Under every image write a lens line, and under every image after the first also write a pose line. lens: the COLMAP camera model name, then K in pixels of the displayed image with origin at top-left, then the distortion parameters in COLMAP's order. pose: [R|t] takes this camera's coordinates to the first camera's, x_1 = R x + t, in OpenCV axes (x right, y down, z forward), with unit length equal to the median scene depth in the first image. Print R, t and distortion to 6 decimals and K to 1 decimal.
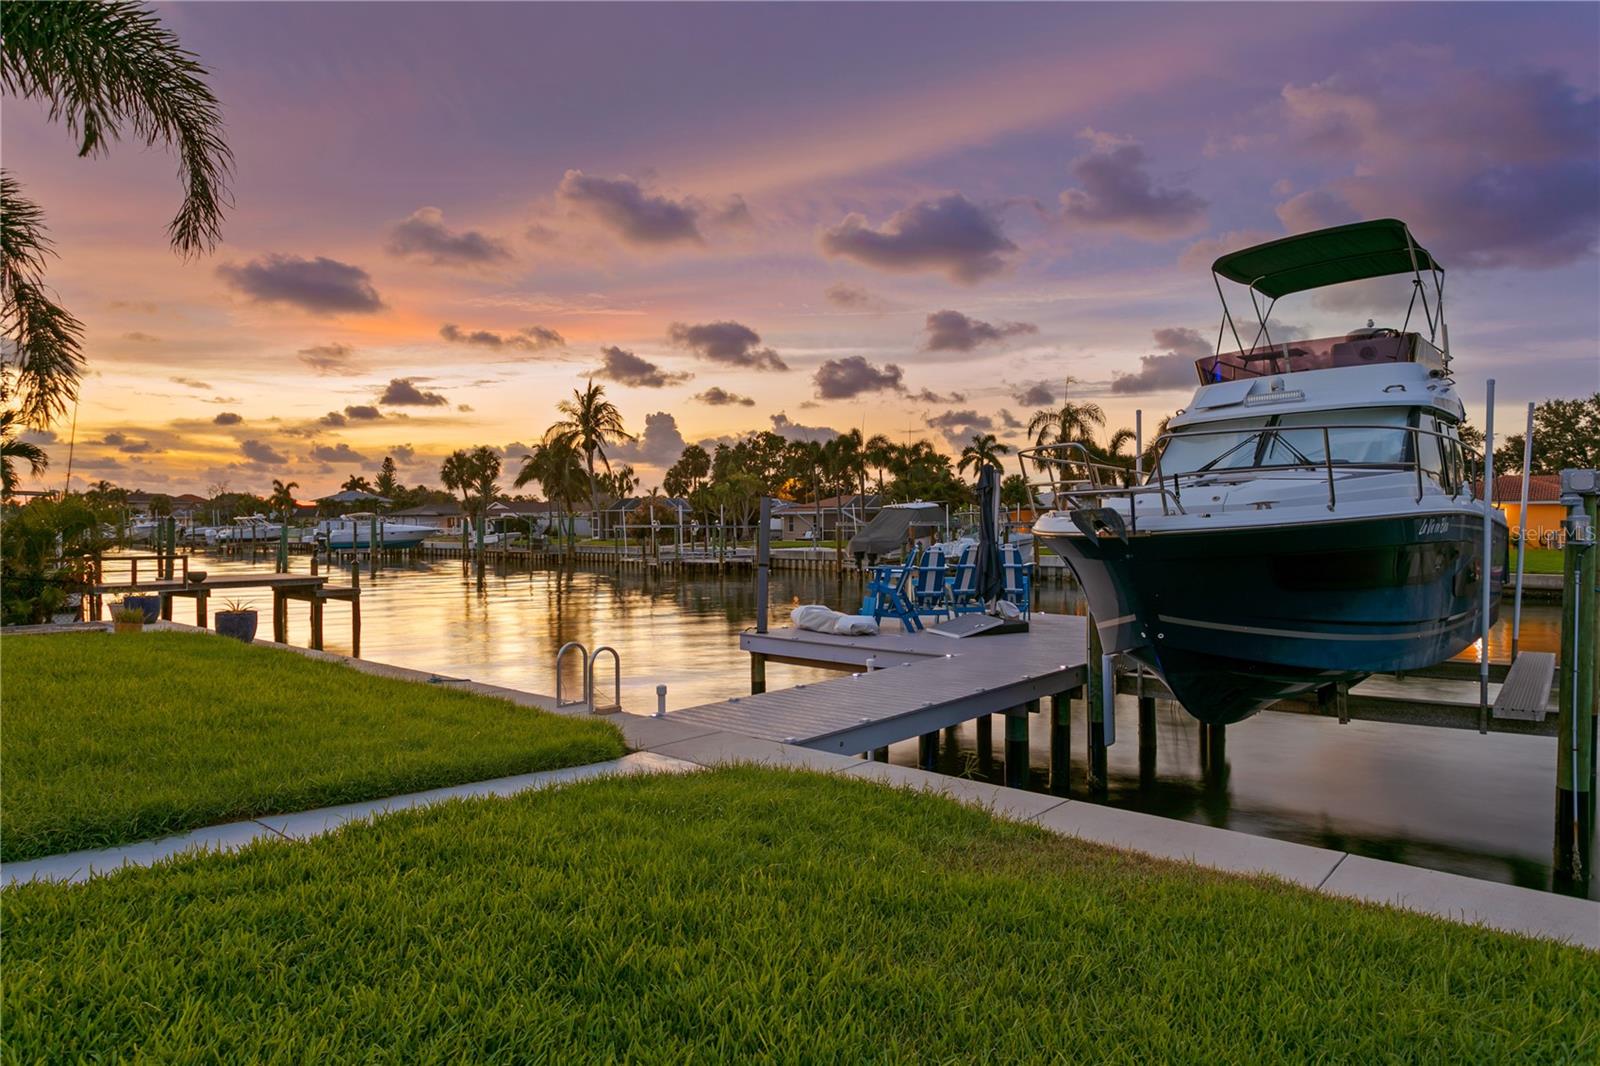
lens RADIAL K [[954.5, 0, 788.8], [0, 954.5, 530.3], [0, 0, 1]] dist [-0.018115, 0.000677]
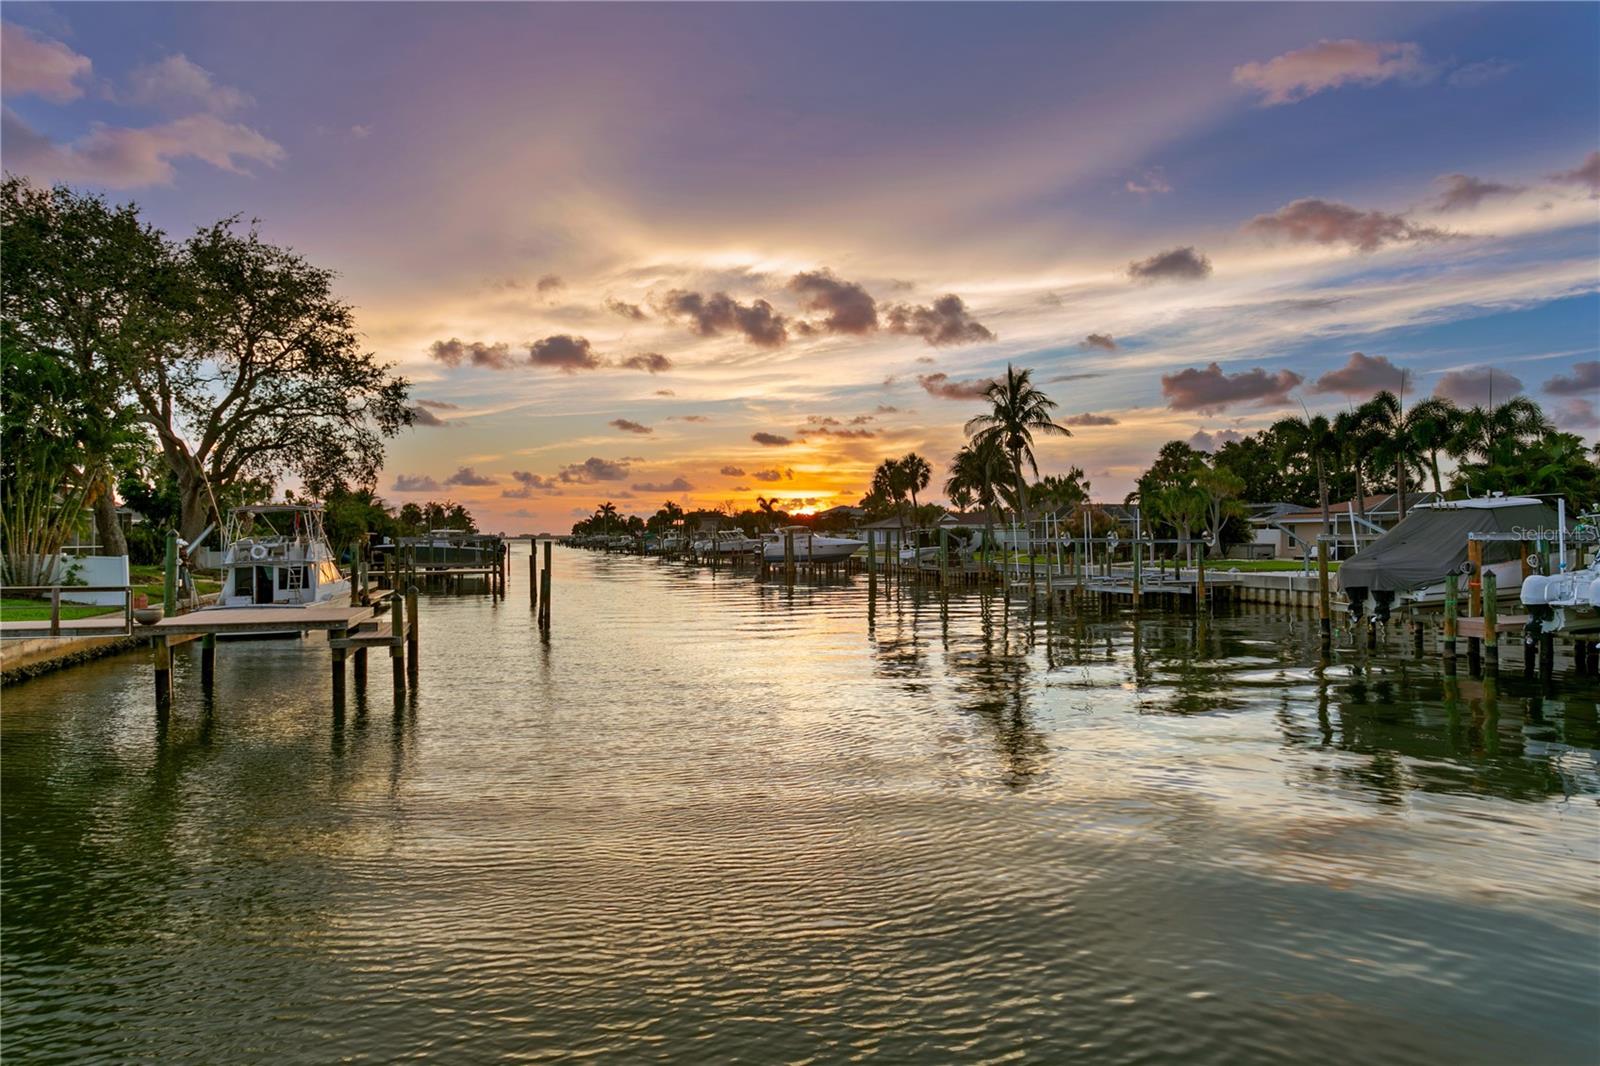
lens RADIAL K [[895.4, 0, 807.2], [0, 895.4, 525.6], [0, 0, 1]] dist [0.007374, 0.000079]
pose [[0.852640, -0.008486, -0.522430, 0.050044], [-0.001266, 0.999832, -0.018306, -0.002254], [0.522497, 0.016270, 0.852486, 0.255811]]
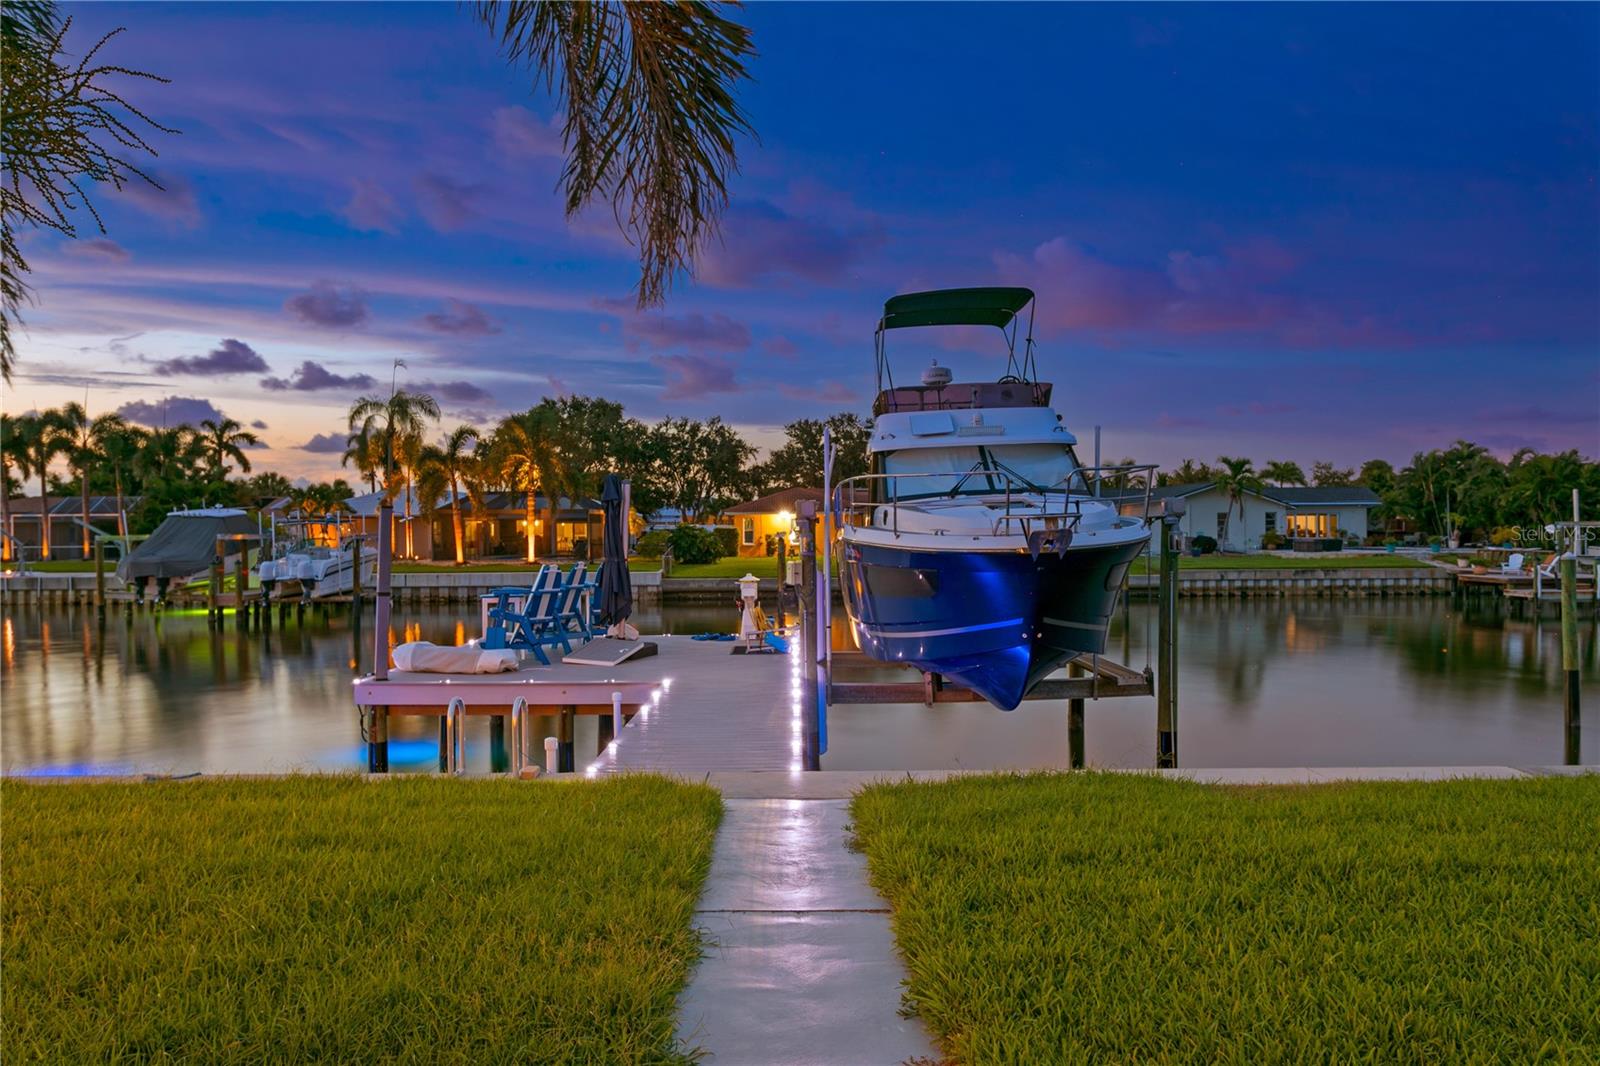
lens RADIAL K [[1142.4, 0, 793.1], [0, 1142.4, 536.0], [0, 0, 1]] dist [-0.009790, -0.000551]
pose [[0.751085, -0.007235, 0.660166, -0.084927], [0.010163, 0.999948, -0.000605, -0.001777], [-0.660127, 0.007164, 0.751119, 0.013069]]
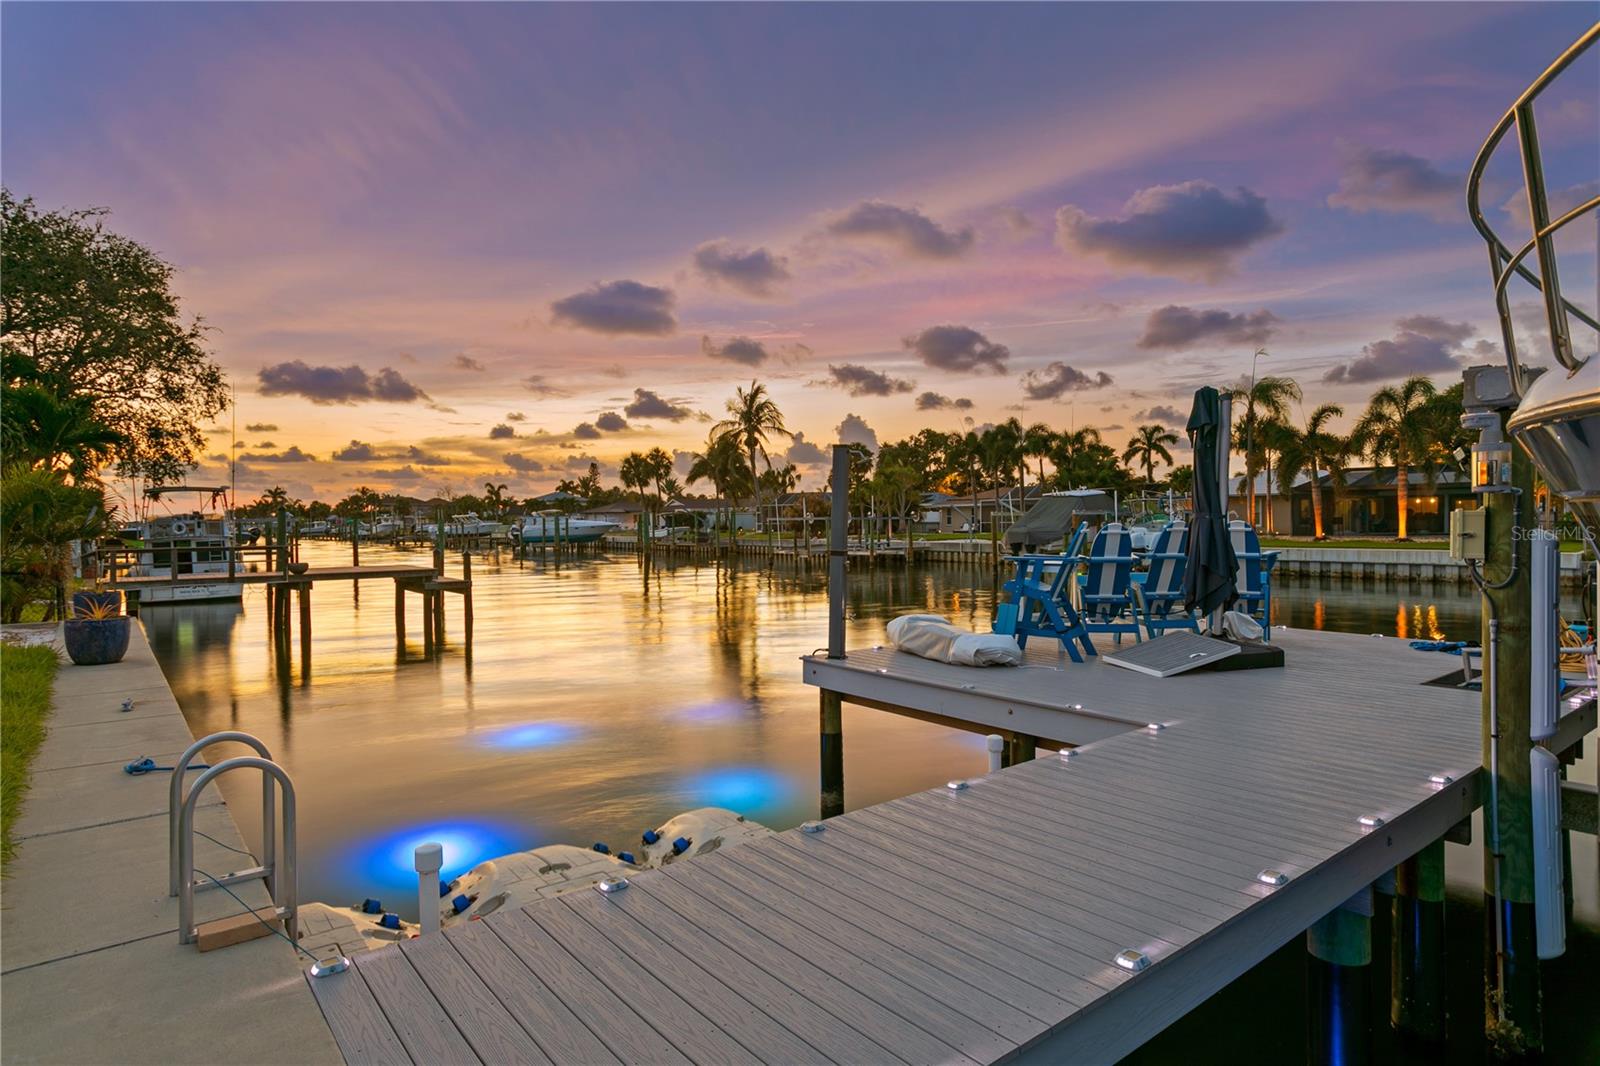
lens RADIAL K [[863.4, 0, 785.6], [0, 863.4, 527.1], [0, 0, 1]] dist [-0.011762, -0.000545]
pose [[0.980985, -0.005686, -0.194002, 0.011196], [0.005714, 0.999984, -0.000418, 0.004003], [0.194001, -0.000699, 0.981001, 0.089294]]
